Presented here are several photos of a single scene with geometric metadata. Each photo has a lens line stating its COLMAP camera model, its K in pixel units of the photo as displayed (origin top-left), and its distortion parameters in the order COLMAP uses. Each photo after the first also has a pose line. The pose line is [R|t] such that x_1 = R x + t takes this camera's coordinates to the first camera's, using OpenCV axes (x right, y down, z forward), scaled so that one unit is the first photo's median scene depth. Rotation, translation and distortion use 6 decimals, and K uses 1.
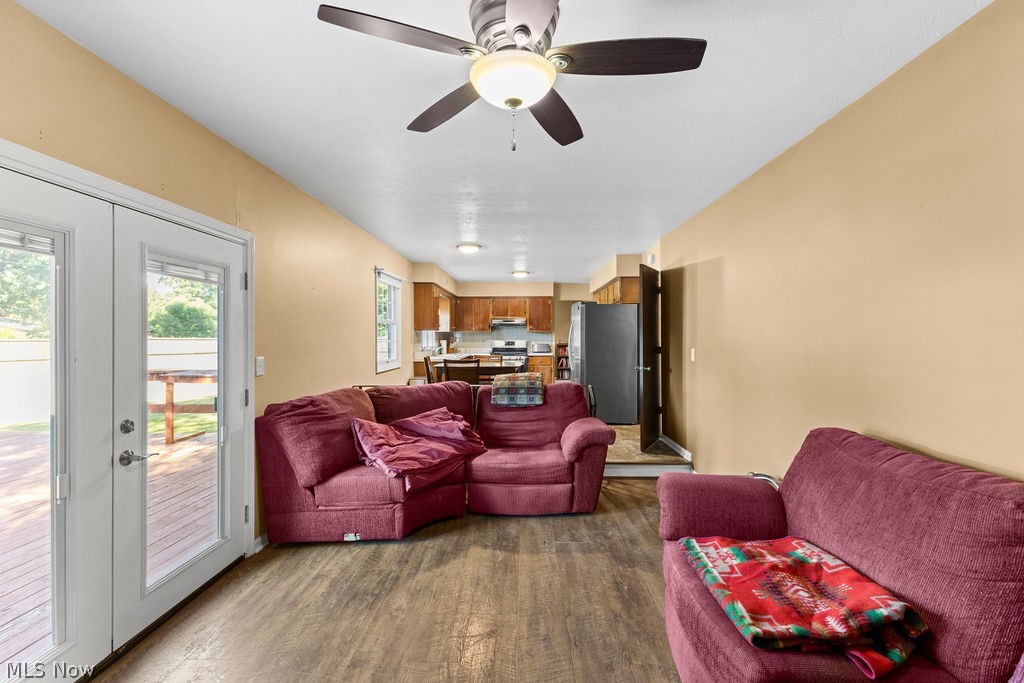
lens RADIAL K [[433.2, 0, 507.5], [0, 433.2, 342.1], [0, 0, 1]] dist [0.008406, 0.000163]
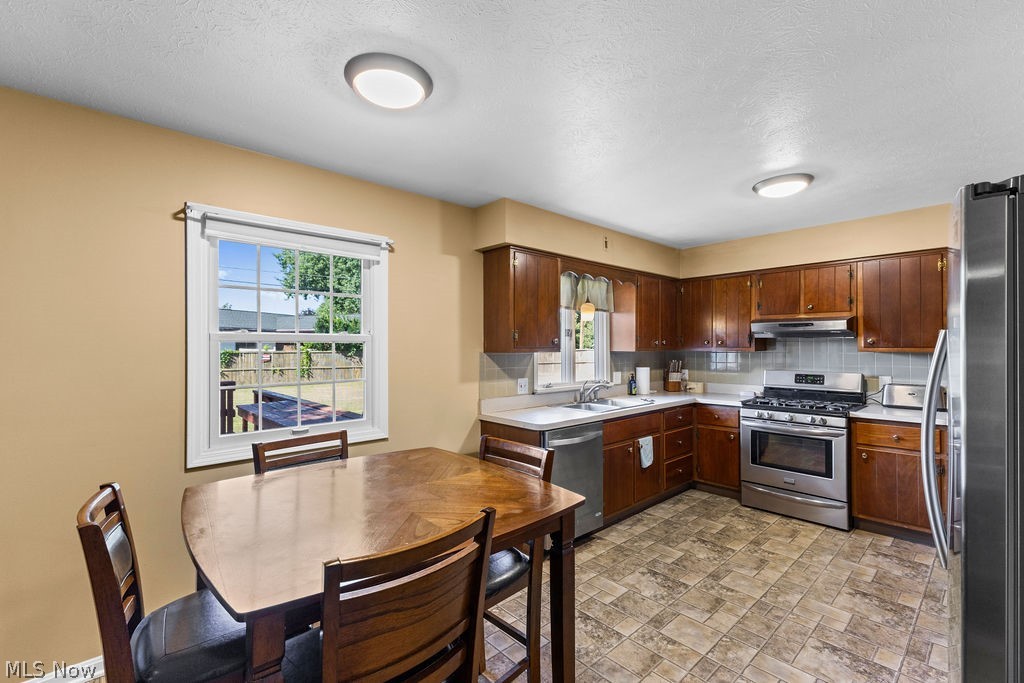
lens RADIAL K [[445.4, 0, 510.3], [0, 445.4, 350.1], [0, 0, 1]] dist [0.007987, -0.000041]
pose [[0.699688, 0.006397, -0.714420, 0.111173], [-0.007383, 0.999971, 0.001724, -0.023239], [0.714411, 0.004069, 0.699715, 0.508590]]
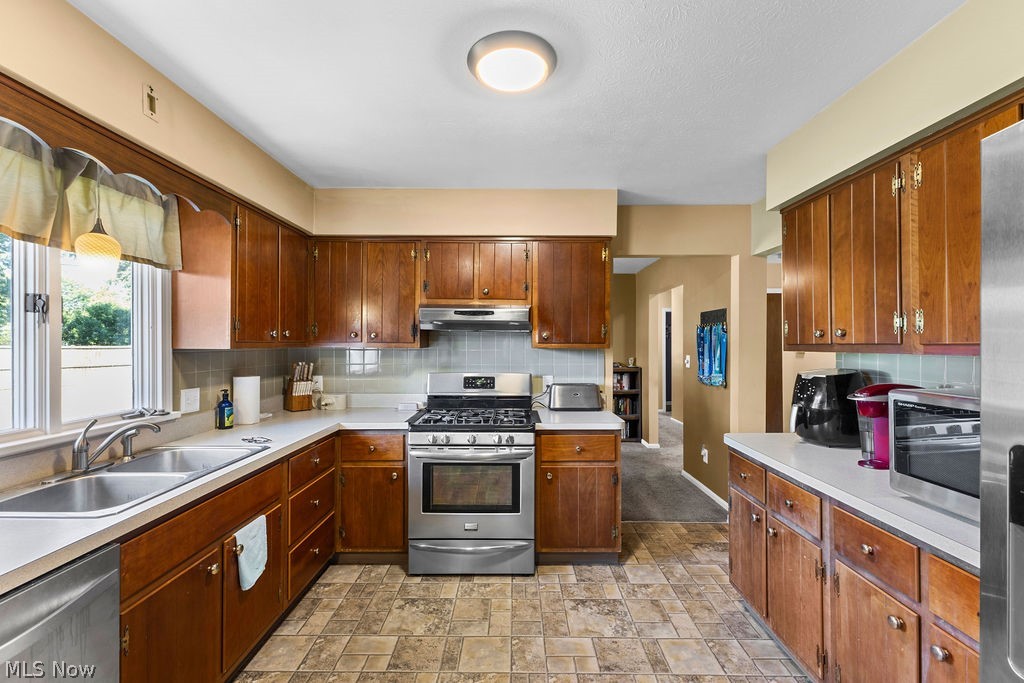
lens RADIAL K [[433.2, 0, 507.5], [0, 433.2, 342.1], [0, 0, 1]] dist [0.008406, 0.000163]
pose [[0.999536, 0.004778, 0.030068, 0.016796], [-0.004290, 0.999859, -0.016256, -0.022596], [-0.030142, 0.016119, 0.999416, 0.680964]]
